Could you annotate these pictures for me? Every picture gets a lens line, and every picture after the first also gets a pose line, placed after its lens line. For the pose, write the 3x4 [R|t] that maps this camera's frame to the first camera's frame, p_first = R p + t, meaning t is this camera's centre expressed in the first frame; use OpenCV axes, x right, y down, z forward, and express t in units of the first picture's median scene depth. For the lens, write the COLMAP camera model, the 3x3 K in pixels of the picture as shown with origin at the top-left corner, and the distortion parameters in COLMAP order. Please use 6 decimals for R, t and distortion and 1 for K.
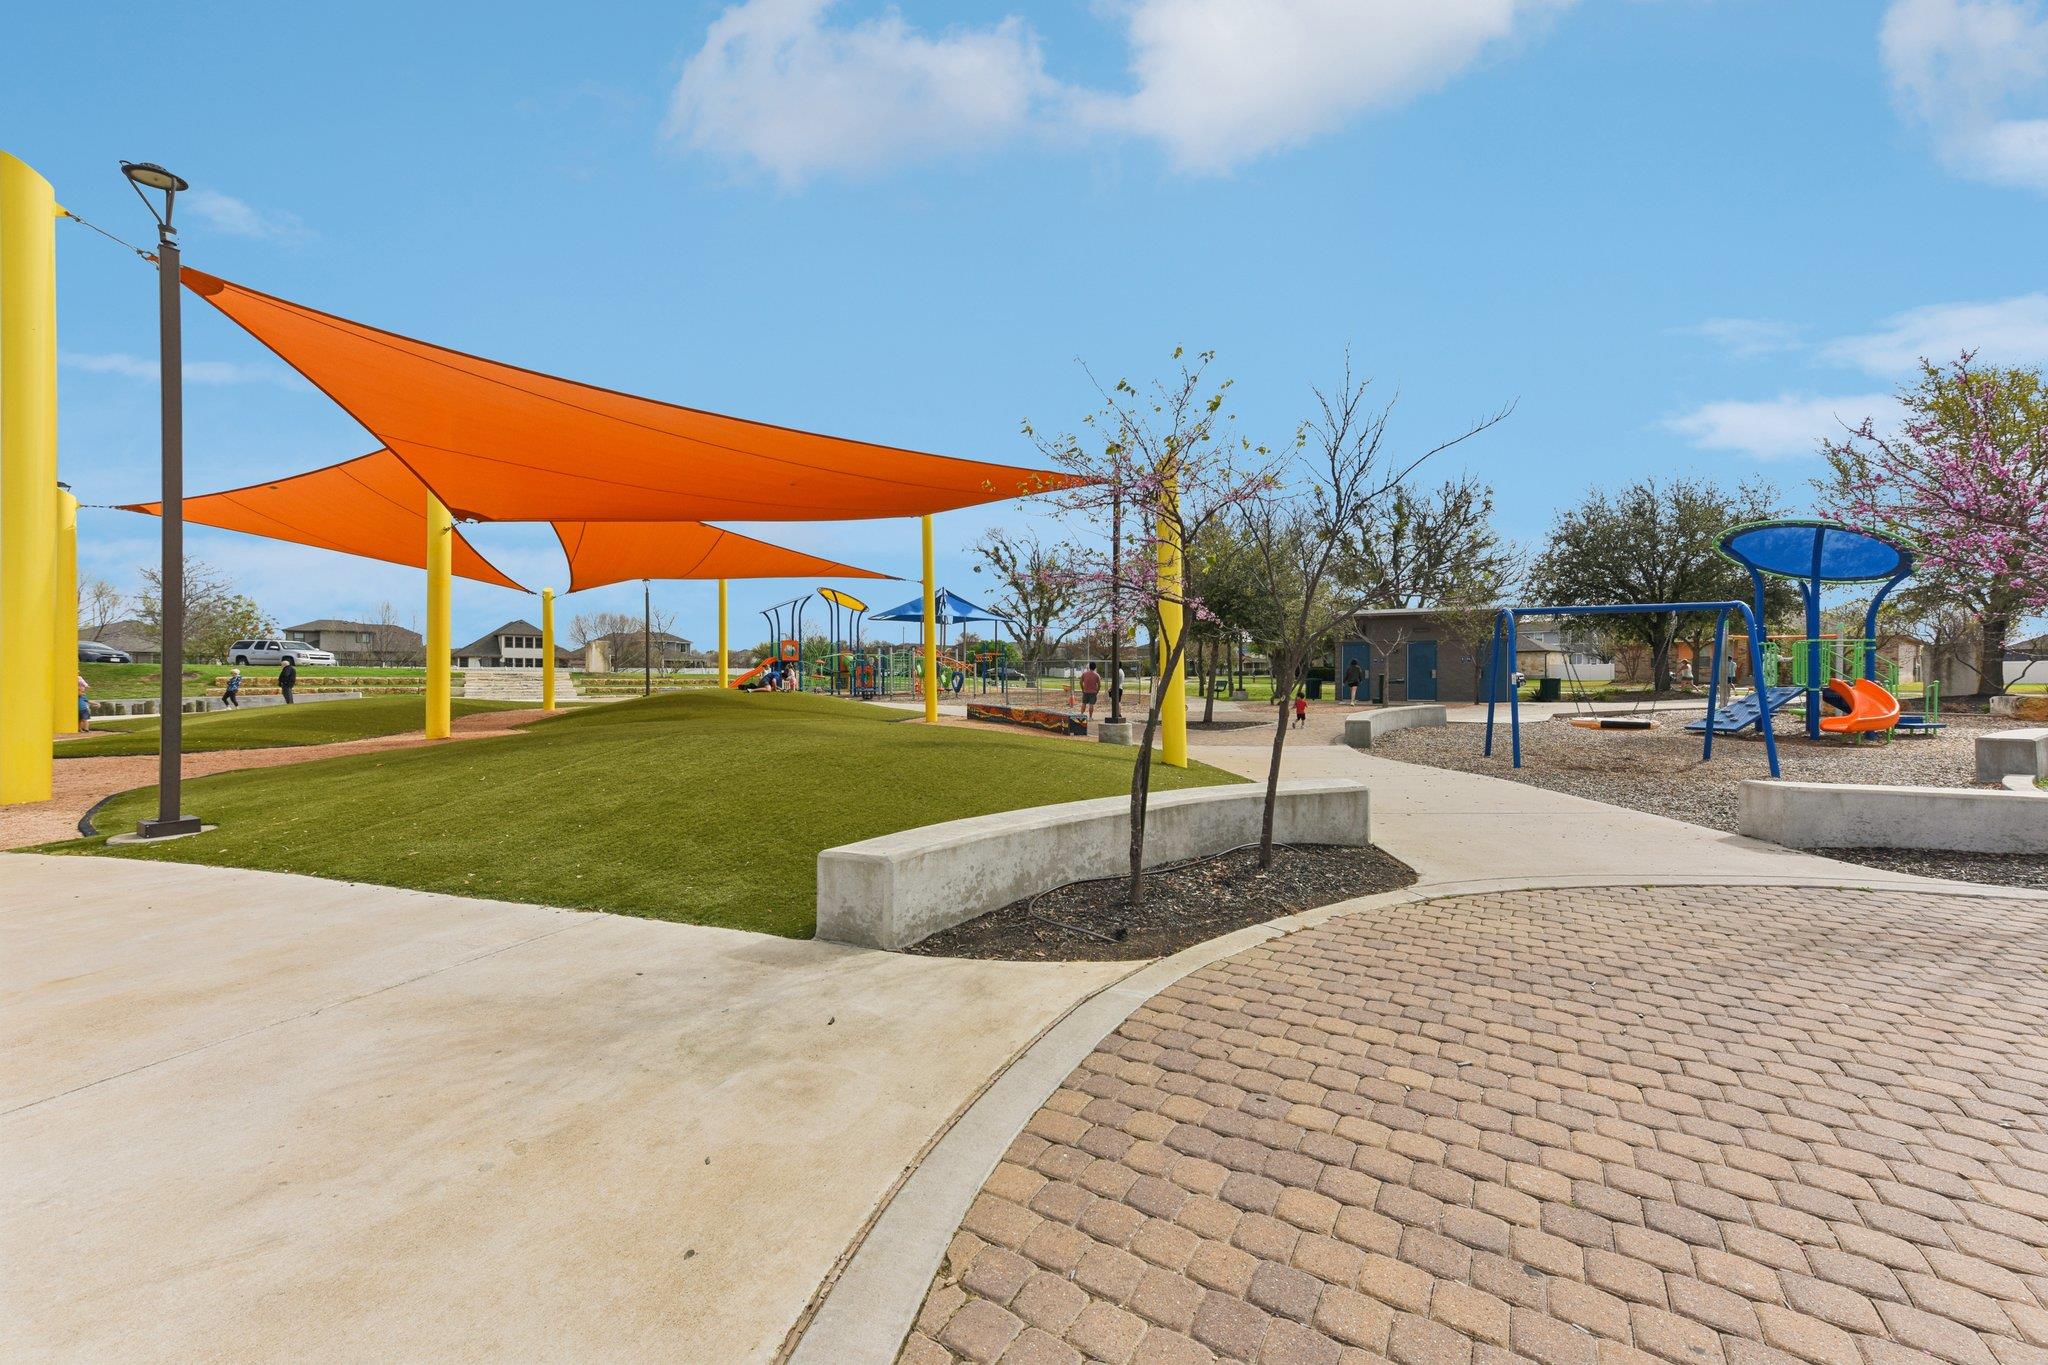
lens RADIAL K [[825.3, 0, 1027.8], [0, 825.3, 687.9], [0, 0, 1]] dist [0.033313, 0.000058]
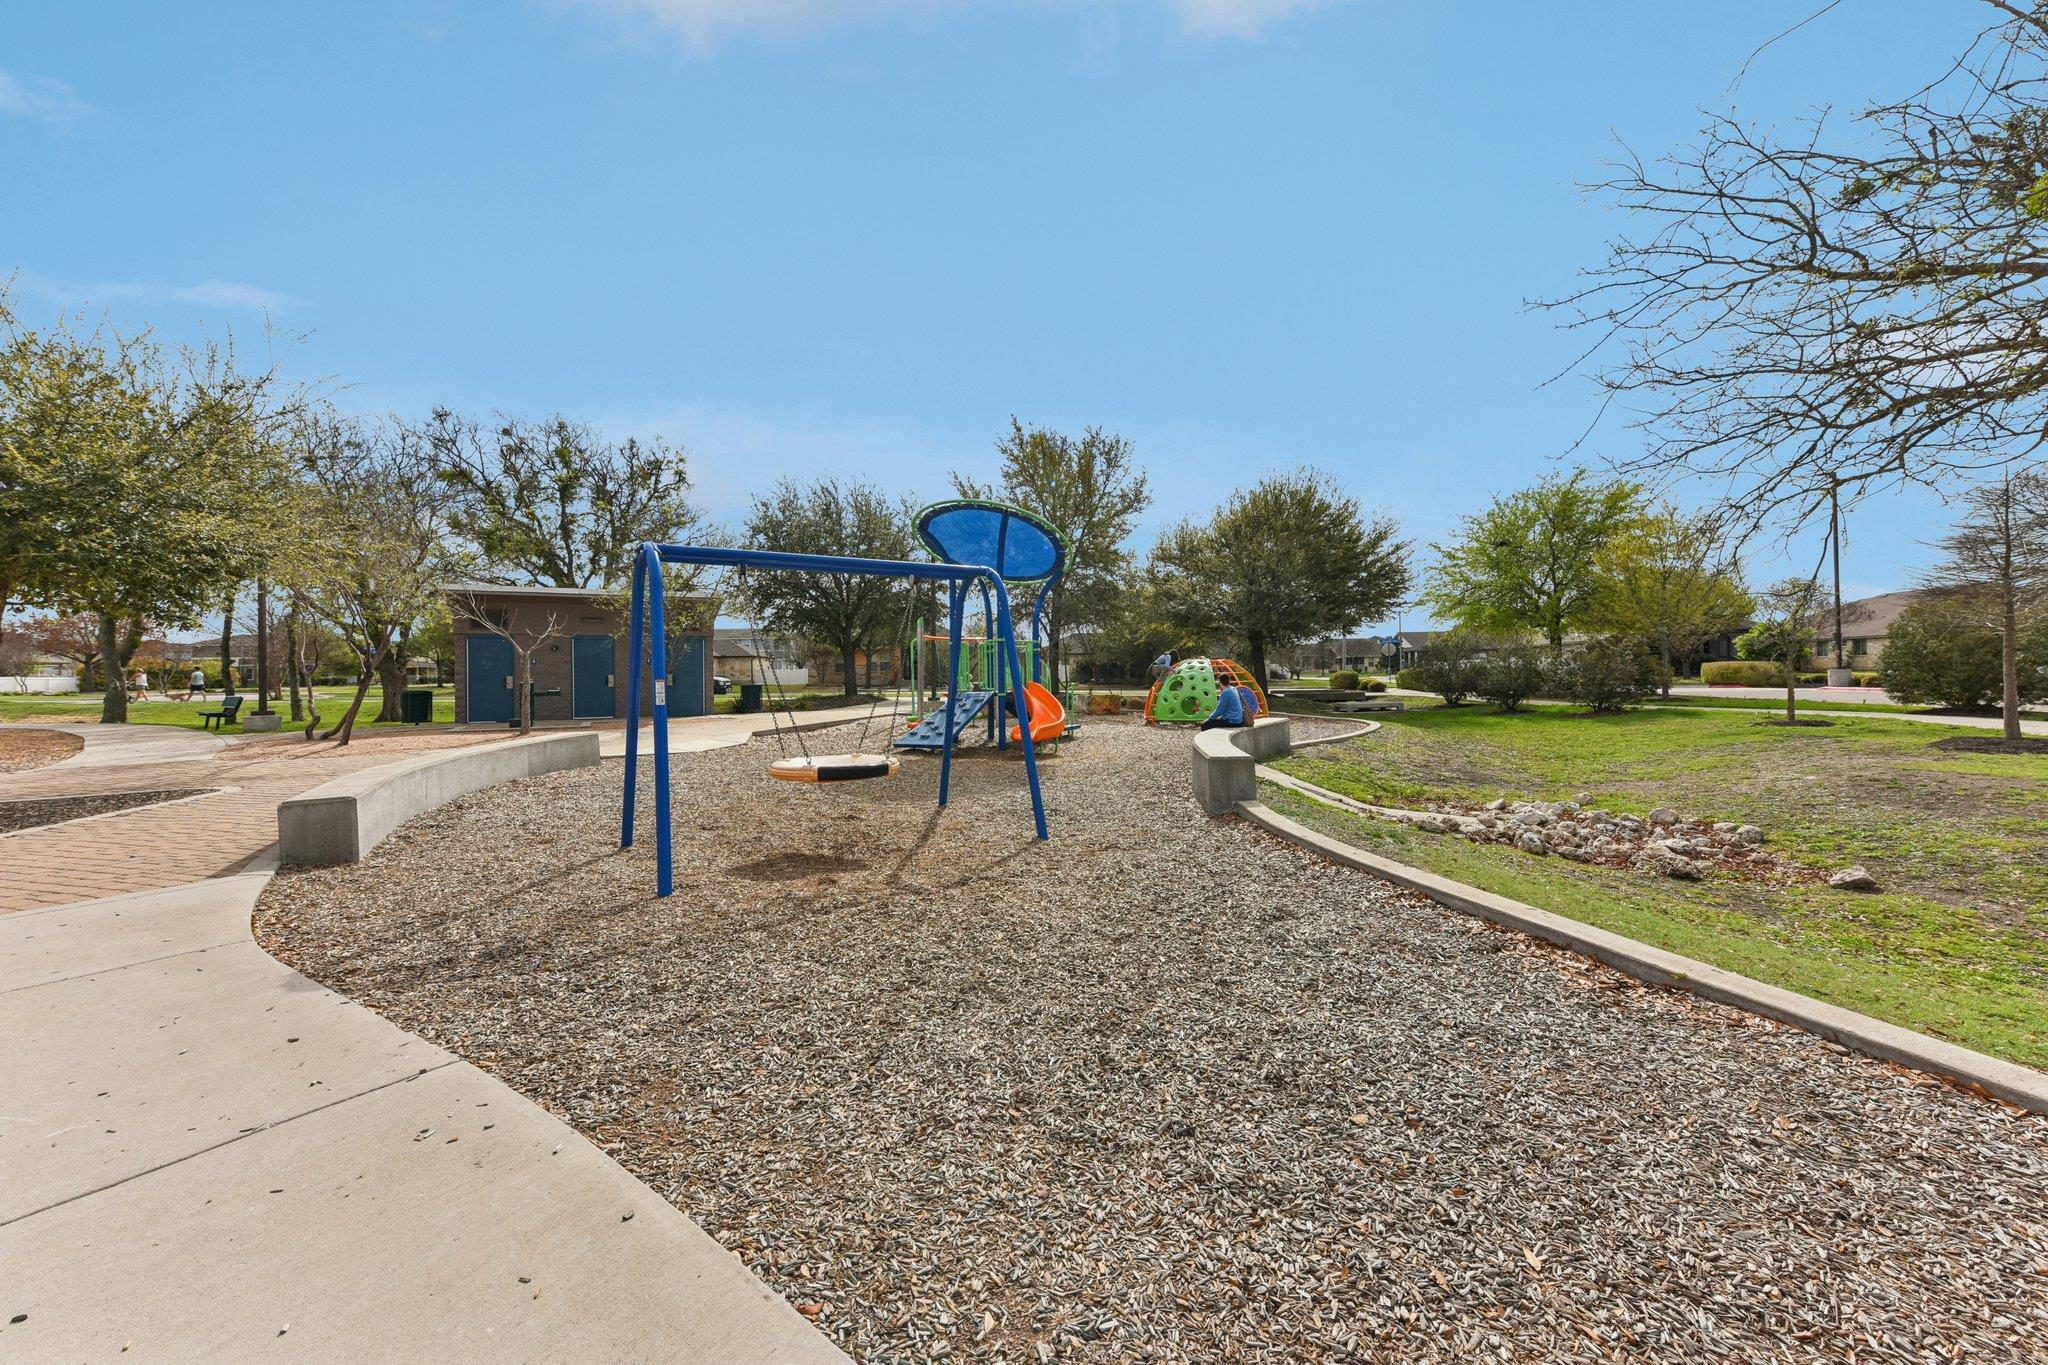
lens RADIAL K [[825.3, 0, 1027.8], [0, 825.3, 687.9], [0, 0, 1]] dist [0.033313, 0.000058]
pose [[0.641856, -0.015968, 0.766659, 0.132775], [0.020777, 0.999778, 0.003428, -0.004079], [-0.766544, 0.013729, 0.642045, 0.203550]]
